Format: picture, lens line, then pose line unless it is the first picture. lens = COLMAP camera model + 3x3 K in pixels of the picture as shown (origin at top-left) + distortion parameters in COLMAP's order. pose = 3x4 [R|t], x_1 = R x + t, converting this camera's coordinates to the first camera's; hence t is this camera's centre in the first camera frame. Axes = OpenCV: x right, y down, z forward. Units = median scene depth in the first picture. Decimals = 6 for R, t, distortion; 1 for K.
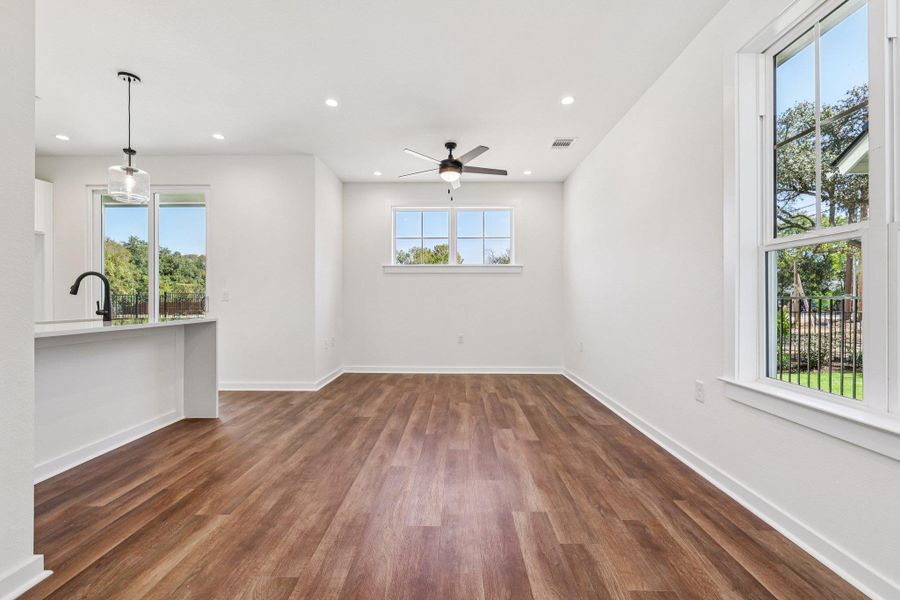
lens RADIAL K [[378.1, 0, 457.7], [0, 378.1, 300.5], [0, 0, 1]] dist [-0.003638, 0.000921]
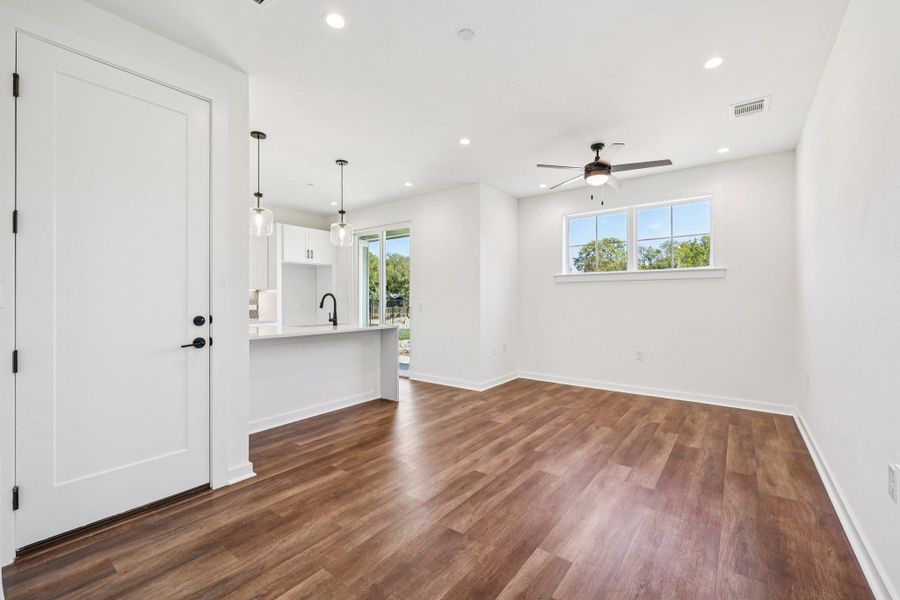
lens RADIAL K [[378.1, 0, 451.7], [0, 378.1, 299.6], [0, 0, 1]] dist [-0.003638, 0.000921]
pose [[0.801714, -0.002838, -0.597701, 0.337207], [-0.000877, 0.999982, -0.005924, -0.040042], [0.597707, 0.005274, 0.801697, 0.062408]]
